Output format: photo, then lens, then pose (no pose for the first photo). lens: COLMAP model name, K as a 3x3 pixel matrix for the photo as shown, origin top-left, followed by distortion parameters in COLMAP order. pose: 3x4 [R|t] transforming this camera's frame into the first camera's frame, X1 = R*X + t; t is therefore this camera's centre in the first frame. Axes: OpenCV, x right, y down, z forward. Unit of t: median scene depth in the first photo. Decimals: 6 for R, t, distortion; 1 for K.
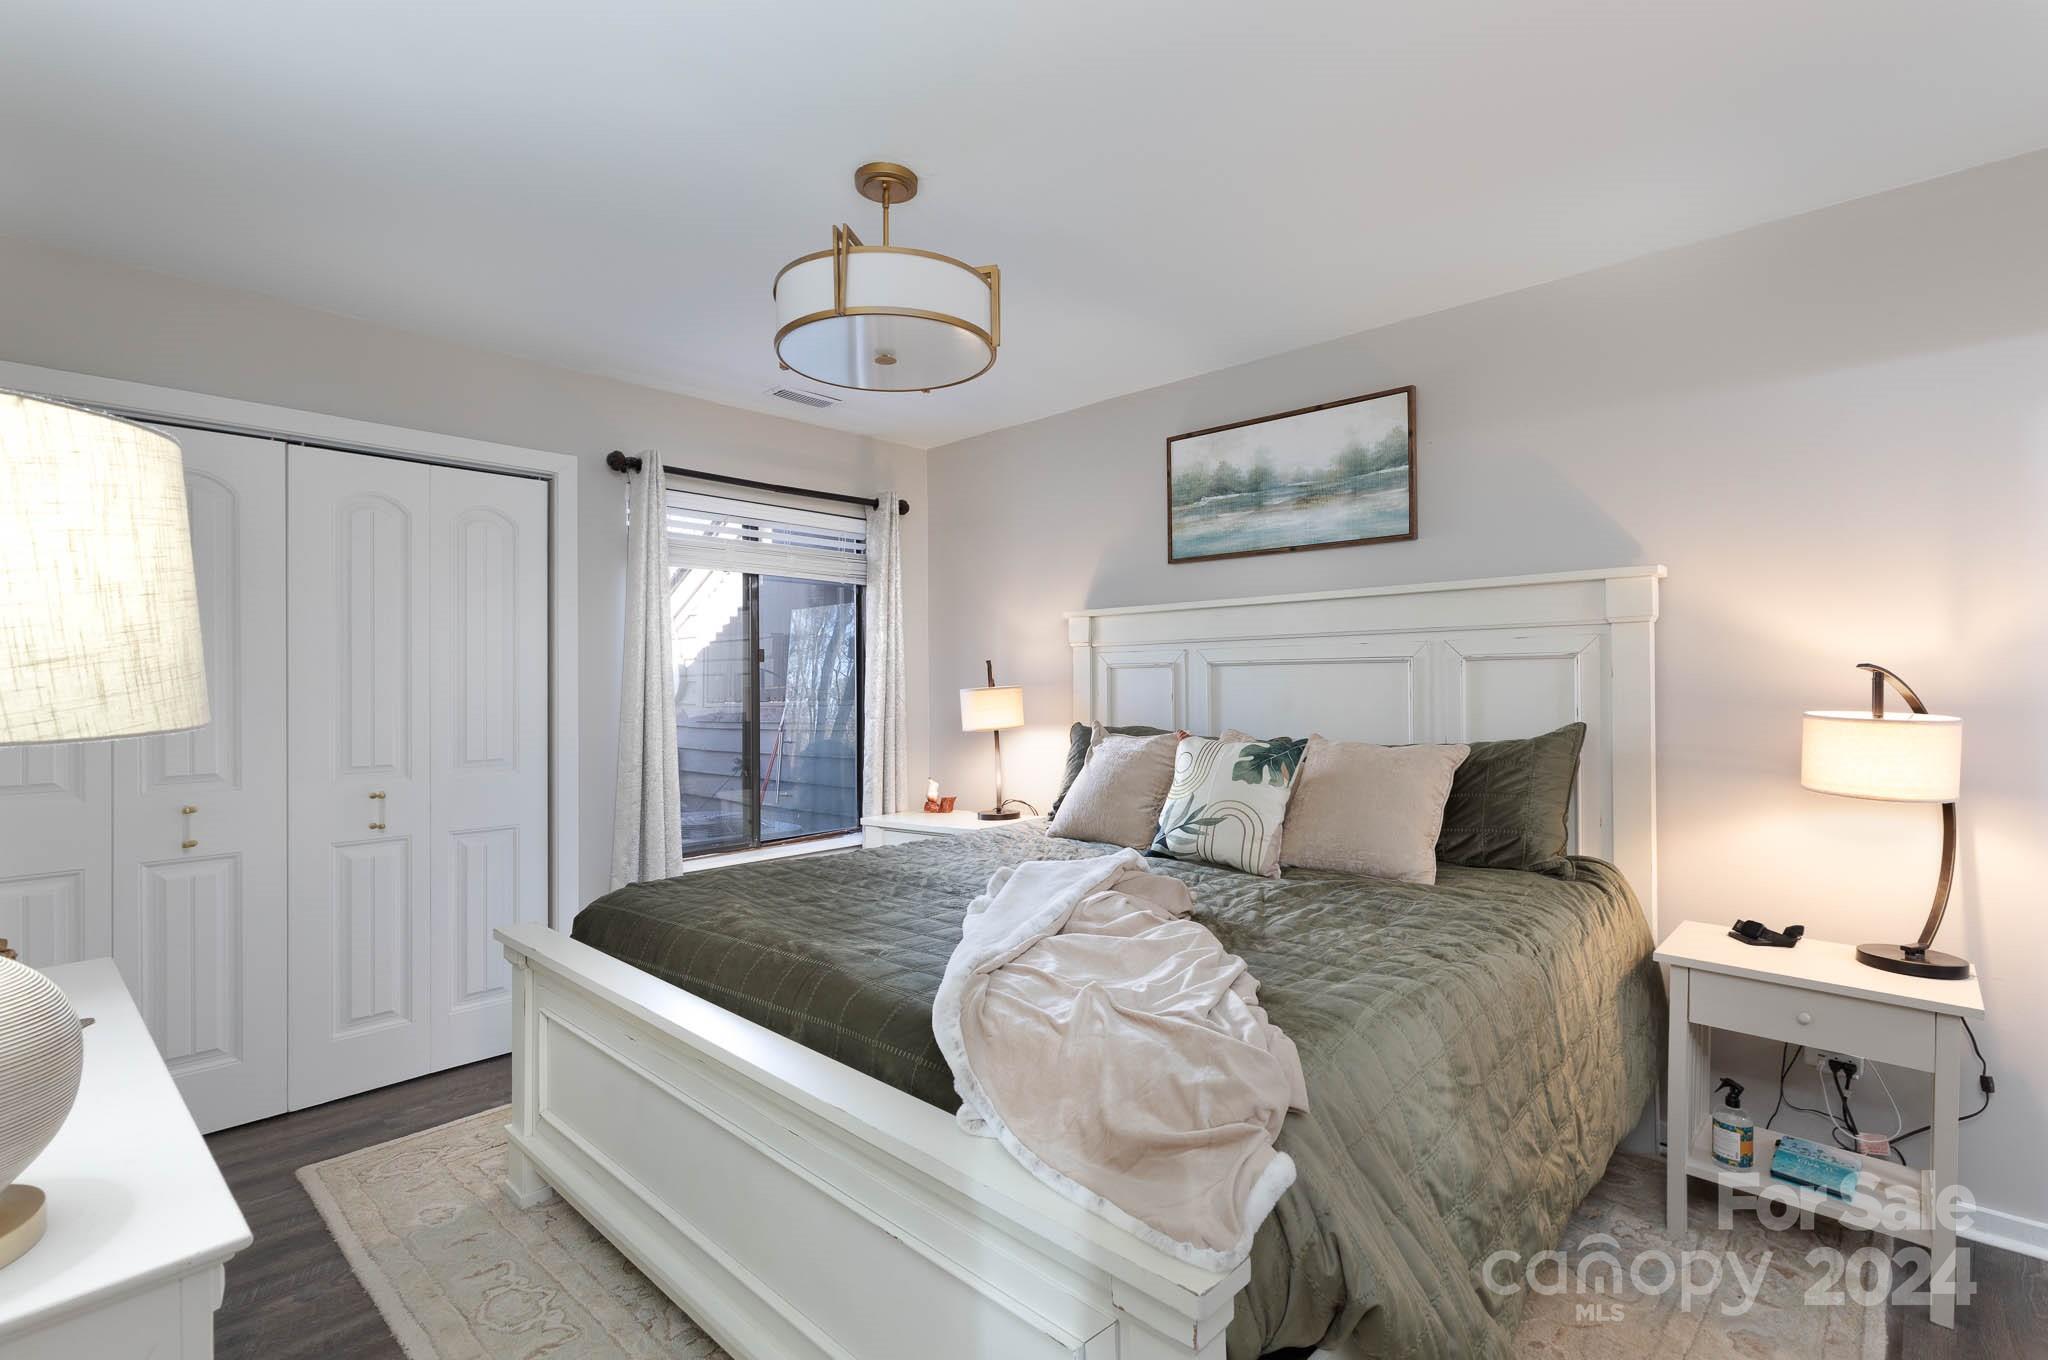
lens RADIAL K [[938.8, 0, 1022.2], [0, 938.8, 673.8], [0, 0, 1]] dist [0.002271, 0.000197]
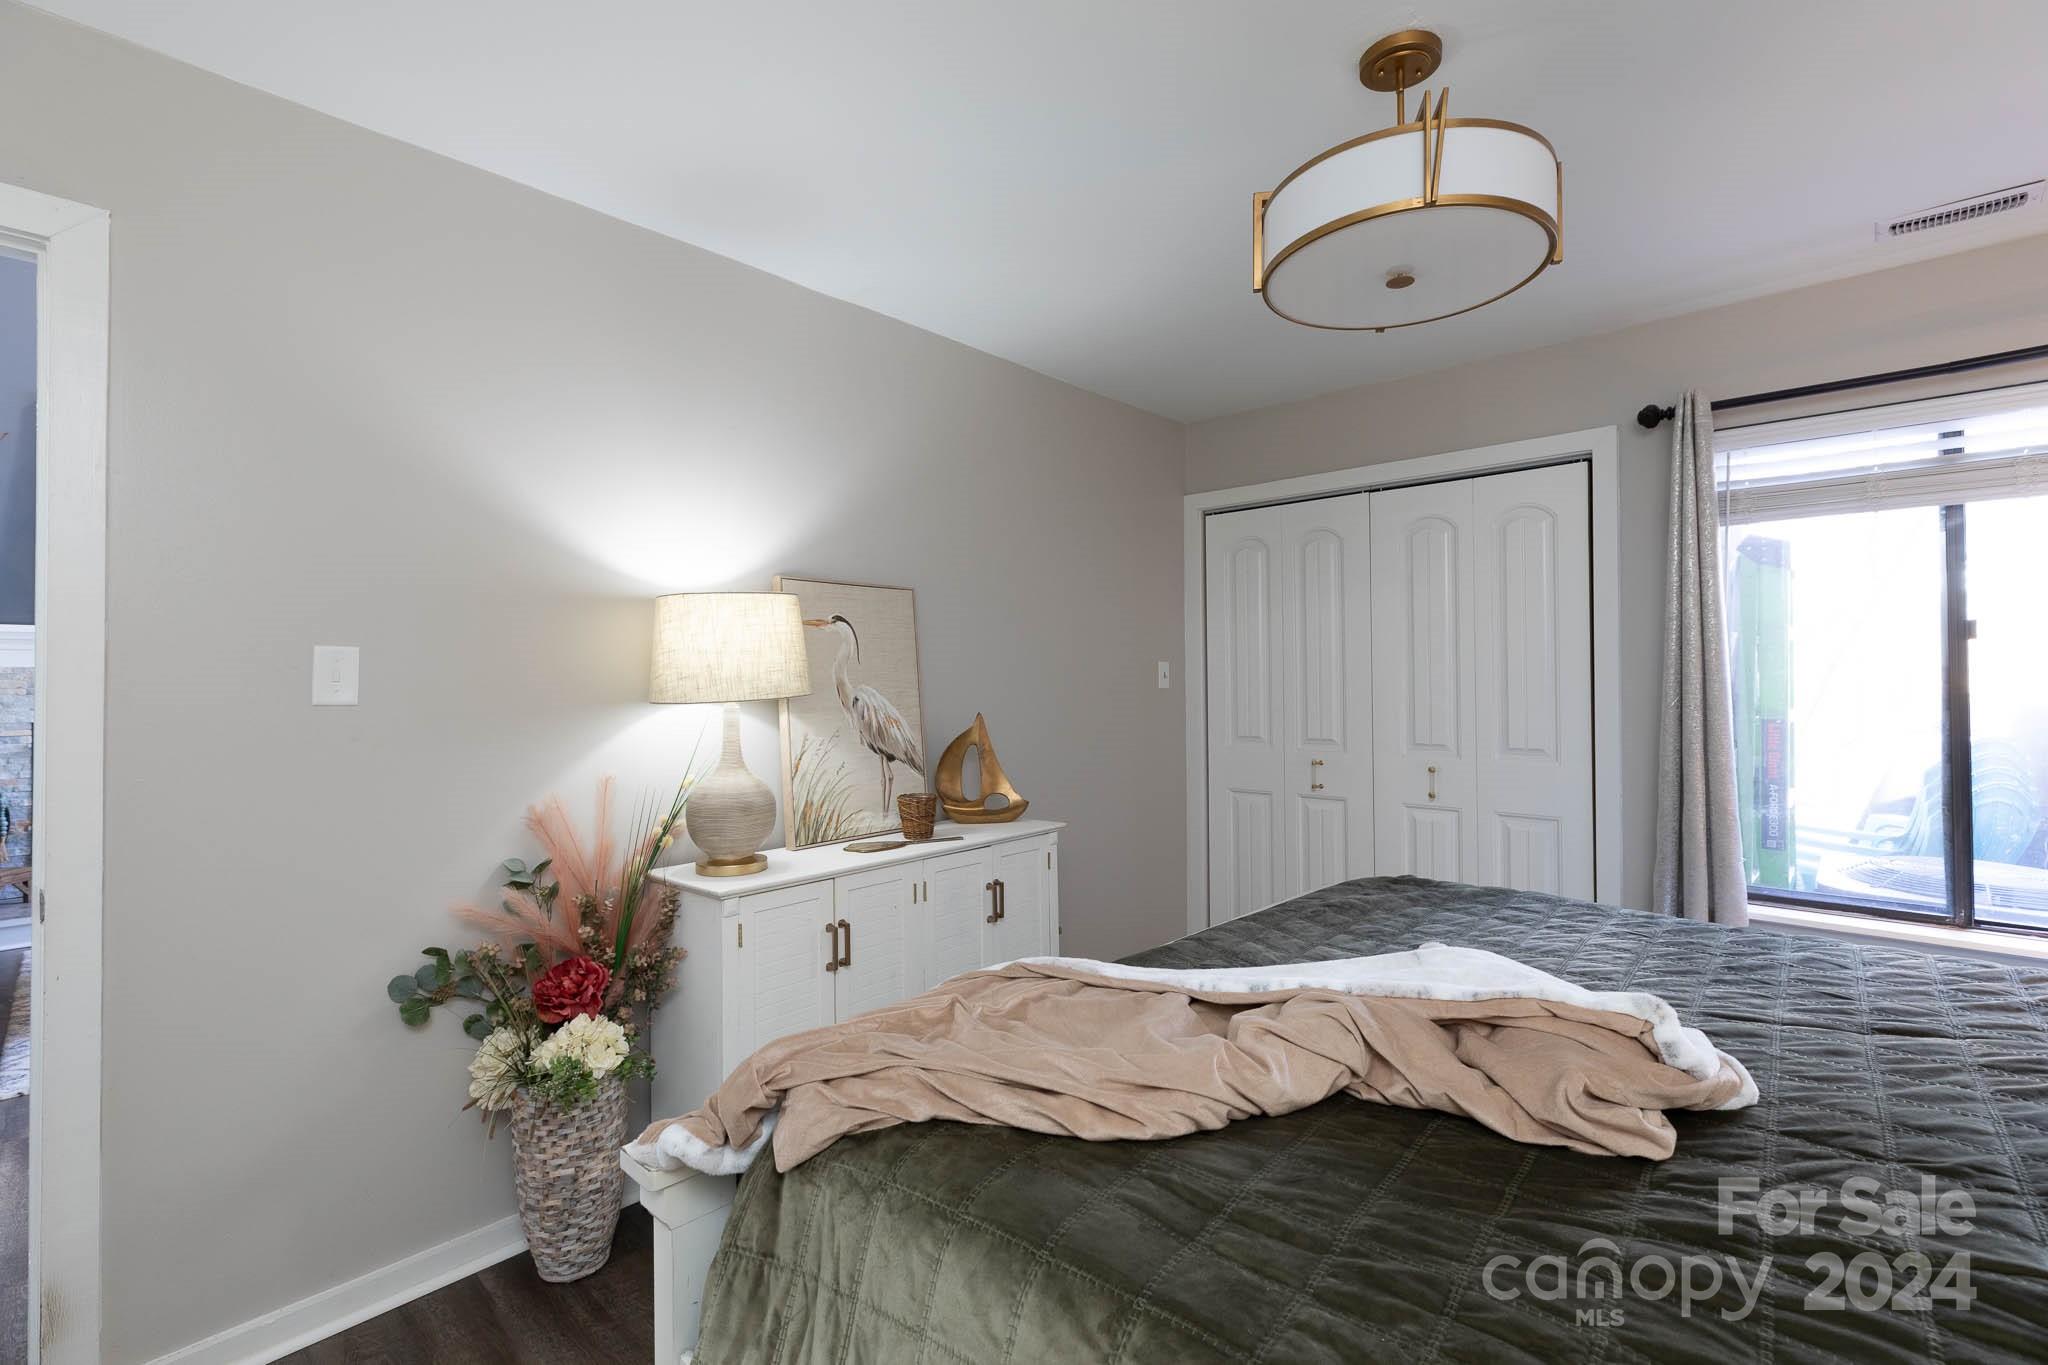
lens RADIAL K [[886.8, 0, 1000.3], [0, 886.8, 668.3], [0, 0, 1]] dist [-0.000351, -0.000168]
pose [[0.013541, -0.008967, -0.999868, 0.379639], [0.016291, 0.999829, -0.008746, 0.002323], [0.999776, -0.016170, 0.013685, 0.392212]]
